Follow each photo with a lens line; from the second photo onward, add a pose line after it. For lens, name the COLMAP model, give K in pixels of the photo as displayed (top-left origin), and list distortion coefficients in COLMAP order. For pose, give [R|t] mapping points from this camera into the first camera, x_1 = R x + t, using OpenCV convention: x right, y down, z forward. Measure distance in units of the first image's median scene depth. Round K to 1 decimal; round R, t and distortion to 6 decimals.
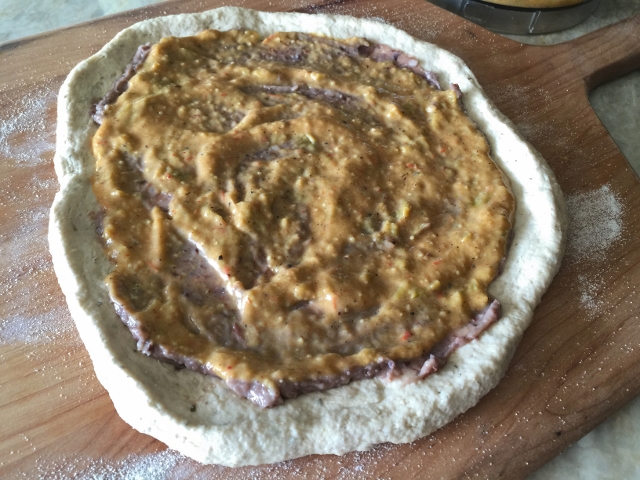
lens RADIAL K [[545.4, 0, 318.5], [0, 545.4, 242.3], [0, 0, 1]] dist [0.065822, -0.082017]
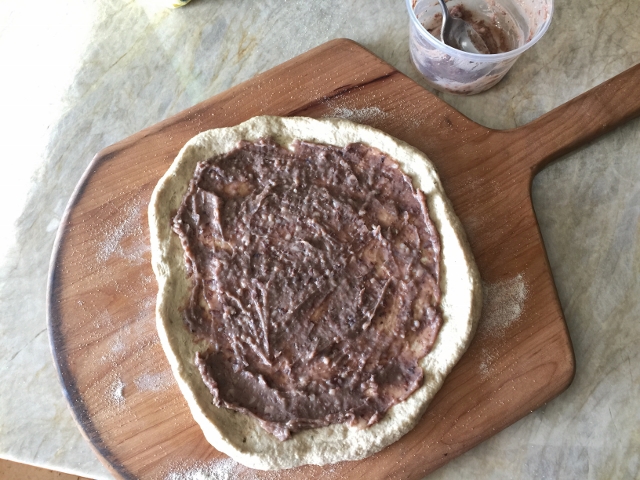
lens RADIAL K [[545.4, 0, 319.7], [0, 545.4, 238.7], [0, 0, 1]] dist [0.065822, -0.082017]
pose [[0.994986, 0.018287, -0.098328, 0.168393], [0.011546, 0.955567, 0.294547, -0.755211], [0.099345, -0.294206, 0.950565, -0.472680]]
